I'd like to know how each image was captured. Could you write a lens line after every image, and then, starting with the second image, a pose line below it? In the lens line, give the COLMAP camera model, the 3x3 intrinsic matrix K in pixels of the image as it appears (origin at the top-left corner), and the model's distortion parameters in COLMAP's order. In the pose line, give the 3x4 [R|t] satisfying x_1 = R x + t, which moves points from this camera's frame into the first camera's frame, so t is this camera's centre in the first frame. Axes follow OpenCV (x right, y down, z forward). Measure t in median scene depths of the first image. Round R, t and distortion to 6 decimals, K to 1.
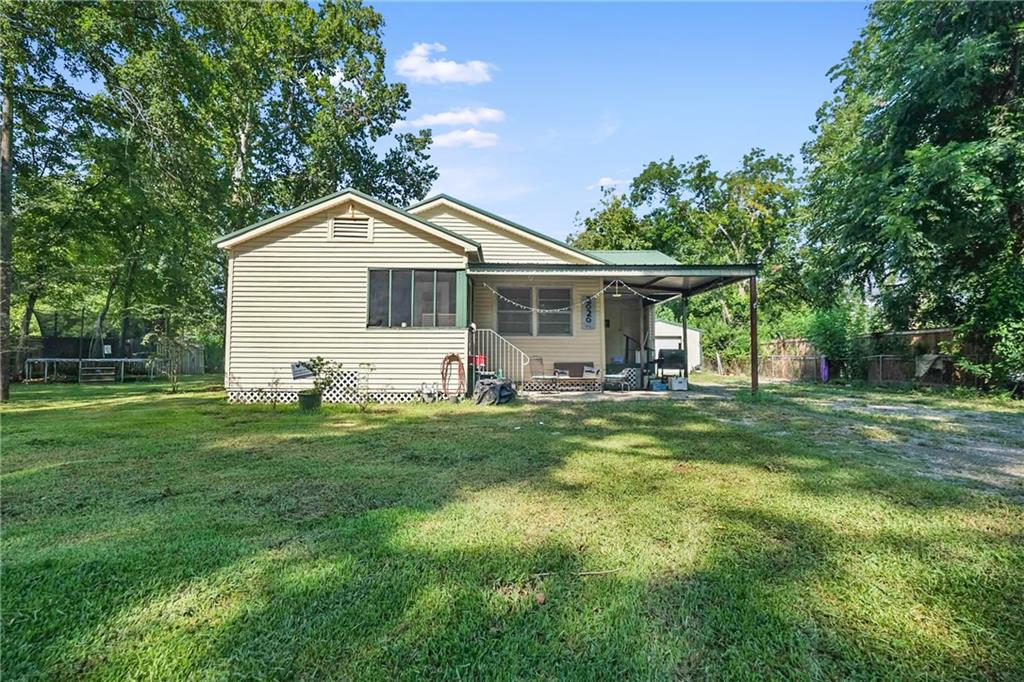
lens RADIAL K [[457.4, 0, 508.9], [0, 457.4, 340.9], [0, 0, 1]] dist [-0.001812, 0.000405]
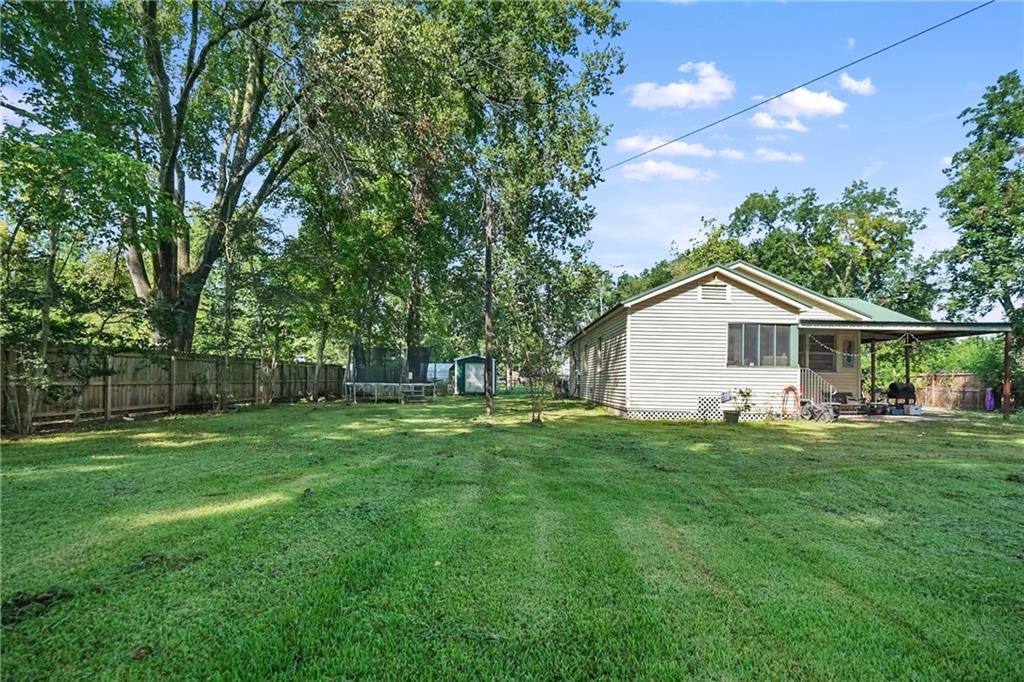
lens RADIAL K [[457.4, 0, 553.9], [0, 457.4, 397.6], [0, 0, 1]] dist [-0.001812, 0.000405]
pose [[0.999852, 0.013291, -0.010919, -0.643544], [-0.012470, 0.997315, 0.072156, -0.021579], [0.011848, -0.072010, 0.997334, -0.308444]]
